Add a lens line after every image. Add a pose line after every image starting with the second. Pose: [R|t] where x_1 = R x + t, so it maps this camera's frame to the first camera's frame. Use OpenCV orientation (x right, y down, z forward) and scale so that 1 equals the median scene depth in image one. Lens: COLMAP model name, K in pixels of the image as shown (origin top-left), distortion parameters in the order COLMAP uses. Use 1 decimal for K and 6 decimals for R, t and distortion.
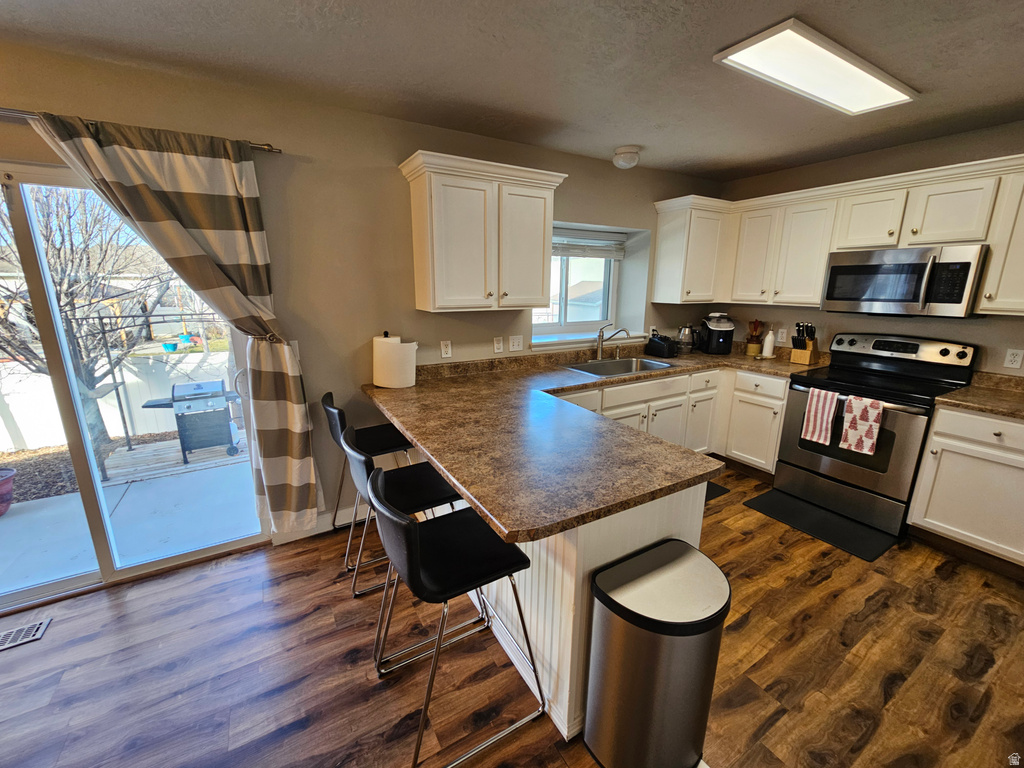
lens RADIAL K [[420.1, 0, 512.0], [0, 420.1, 384.0], [0, 0, 1]] dist [-0.000312, -0.000036]
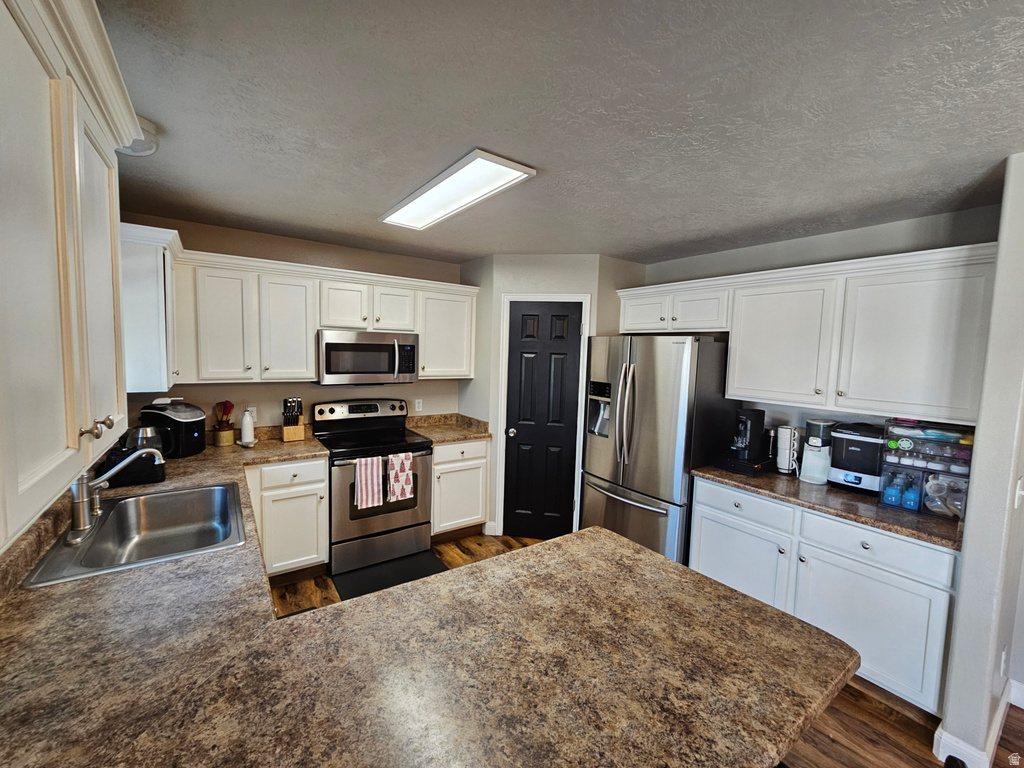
lens RADIAL K [[420.1, 0, 512.0], [0, 420.1, 384.0], [0, 0, 1]] dist [-0.000312, -0.000036]
pose [[-0.074361, -0.084507, 0.993644, -0.337906], [0.206549, 0.973491, 0.098251, -0.200825], [-0.975606, 0.212542, -0.054935, 0.672553]]
